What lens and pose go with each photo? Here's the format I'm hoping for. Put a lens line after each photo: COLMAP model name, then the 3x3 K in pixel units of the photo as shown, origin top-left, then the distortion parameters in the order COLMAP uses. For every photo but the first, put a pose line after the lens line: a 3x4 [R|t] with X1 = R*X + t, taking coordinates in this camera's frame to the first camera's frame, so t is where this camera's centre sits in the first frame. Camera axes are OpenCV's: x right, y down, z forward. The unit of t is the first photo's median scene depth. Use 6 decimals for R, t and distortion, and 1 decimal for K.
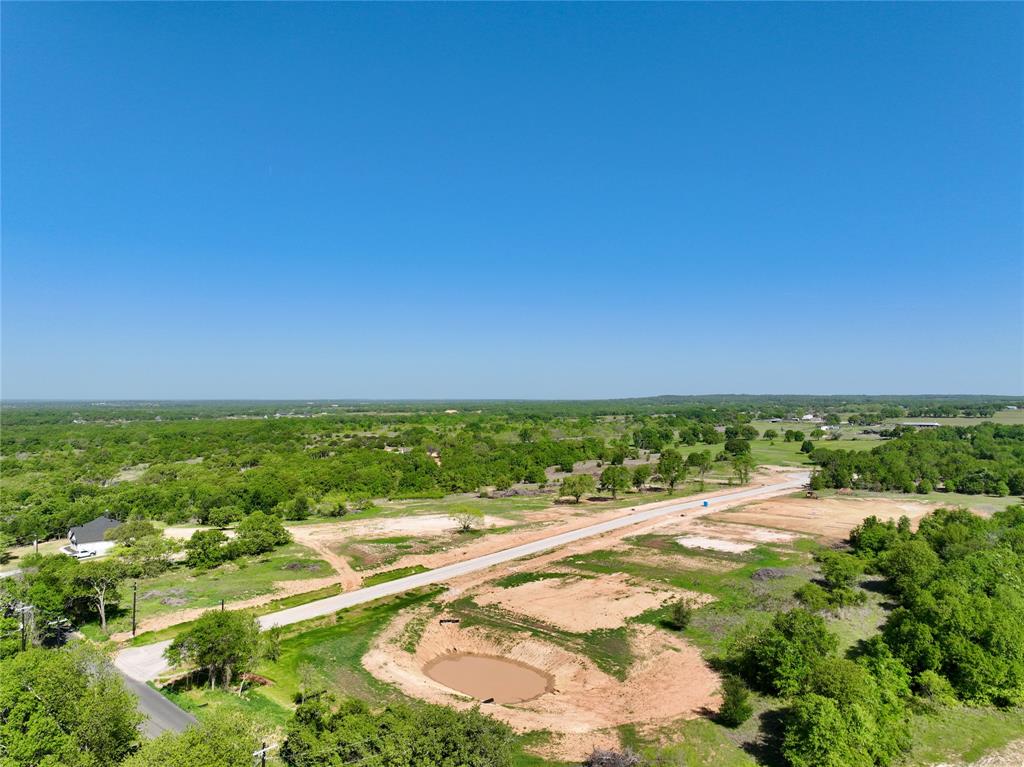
lens RADIAL K [[718.9, 0, 516.5], [0, 718.9, 386.1], [0, 0, 1]] dist [0.000684, 0.008289]
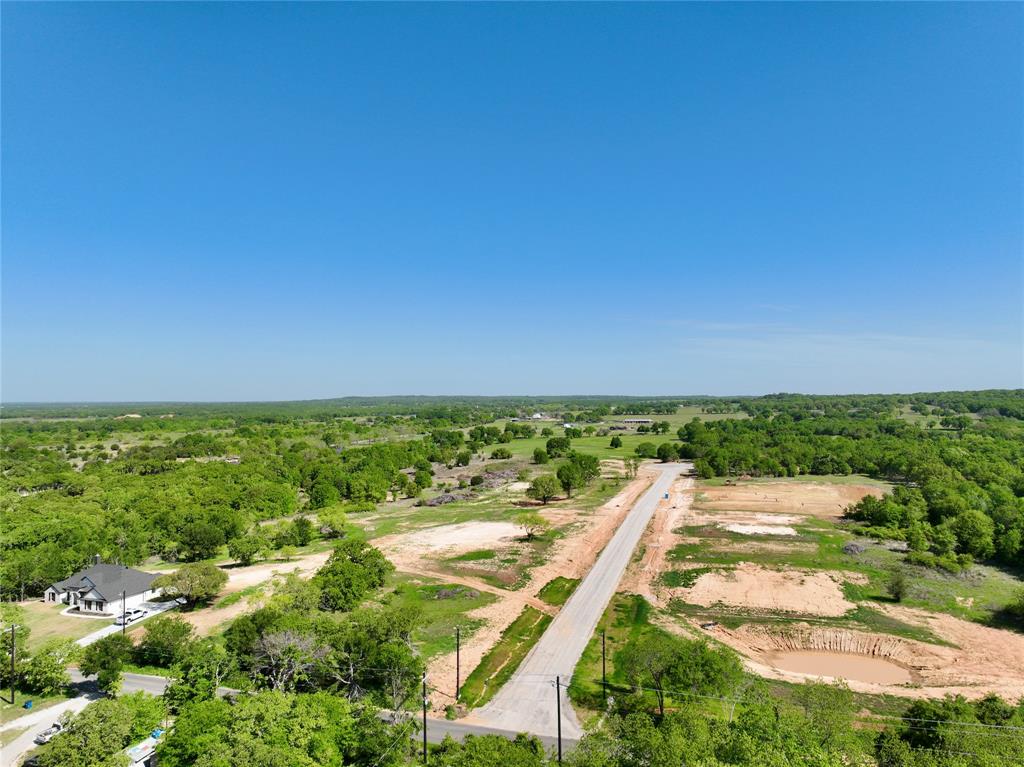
lens RADIAL K [[718.9, 0, 516.5], [0, 718.9, 386.1], [0, 0, 1]] dist [0.000684, 0.008289]
pose [[0.897916, 0.003347, 0.440154, -0.596738], [-0.002552, 0.999994, -0.002399, 0.001045], [-0.440160, 0.001031, 0.897919, 0.176083]]
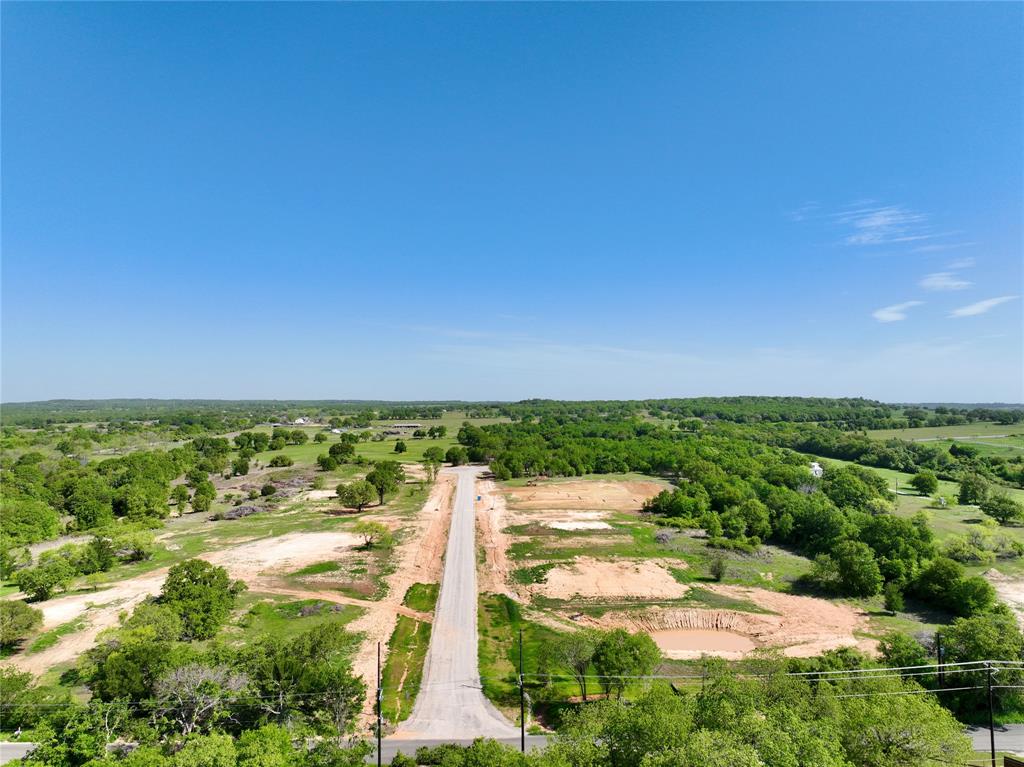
lens RADIAL K [[718.9, 0, 516.5], [0, 718.9, 386.1], [0, 0, 1]] dist [0.000684, 0.008289]
pose [[0.697251, 0.016862, 0.716629, -0.711406], [-0.012193, 0.999858, -0.011663, 0.002465], [-0.716724, -0.000606, 0.697357, 0.254088]]
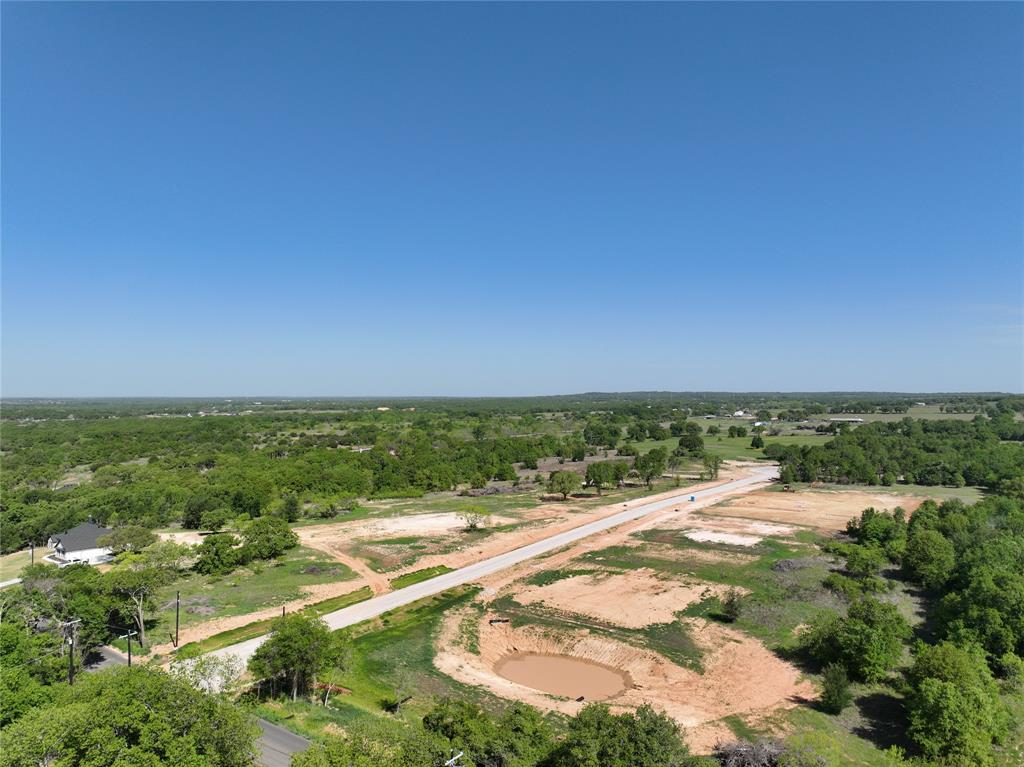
lens RADIAL K [[718.9, 0, 516.5], [0, 718.9, 386.1], [0, 0, 1]] dist [0.000684, 0.008289]
pose [[0.994427, 0.000763, 0.105426, -0.135109], [-0.001178, 0.999992, 0.003880, -0.000760], [-0.105422, -0.003982, 0.994420, 0.010015]]
